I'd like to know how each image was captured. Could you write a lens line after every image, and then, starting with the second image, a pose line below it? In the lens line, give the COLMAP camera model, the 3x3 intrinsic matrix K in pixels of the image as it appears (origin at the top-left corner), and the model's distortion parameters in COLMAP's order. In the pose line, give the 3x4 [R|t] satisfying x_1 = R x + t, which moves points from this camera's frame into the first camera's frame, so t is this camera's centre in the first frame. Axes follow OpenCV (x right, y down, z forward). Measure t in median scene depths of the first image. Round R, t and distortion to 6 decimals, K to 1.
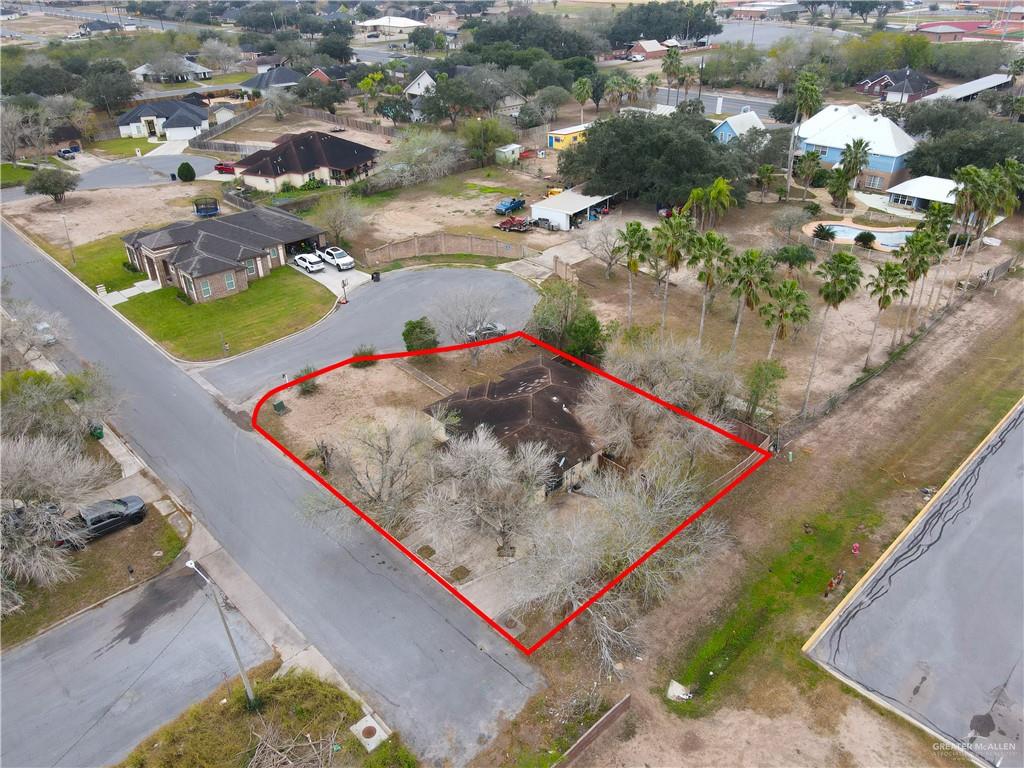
lens RADIAL K [[747.3, 0, 512.0], [0, 747.3, 384.0], [0, 0, 1]] dist [-0.001910, 0.041413]
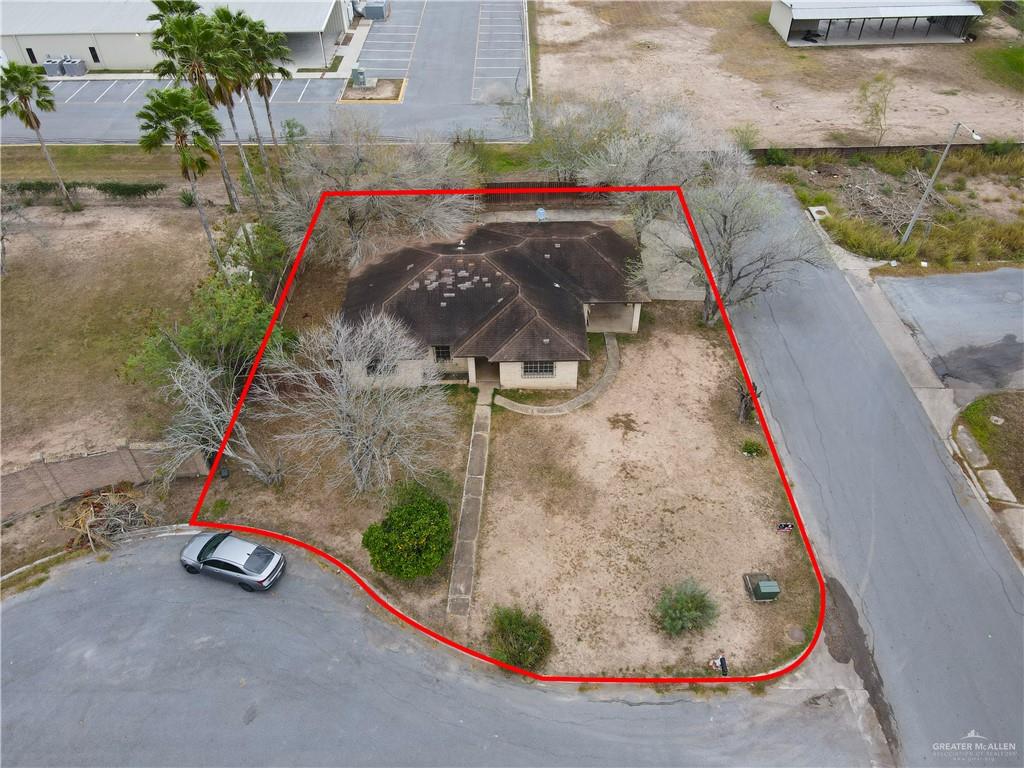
lens RADIAL K [[743.6, 0, 512.0], [0, 743.6, 384.0], [0, 0, 1]] dist [0.019055, -0.000689]
pose [[-0.725940, -0.447015, 0.522674, -0.260101], [0.363080, 0.396349, 0.843256, -0.324050], [-0.584109, 0.801926, -0.125424, 0.711527]]
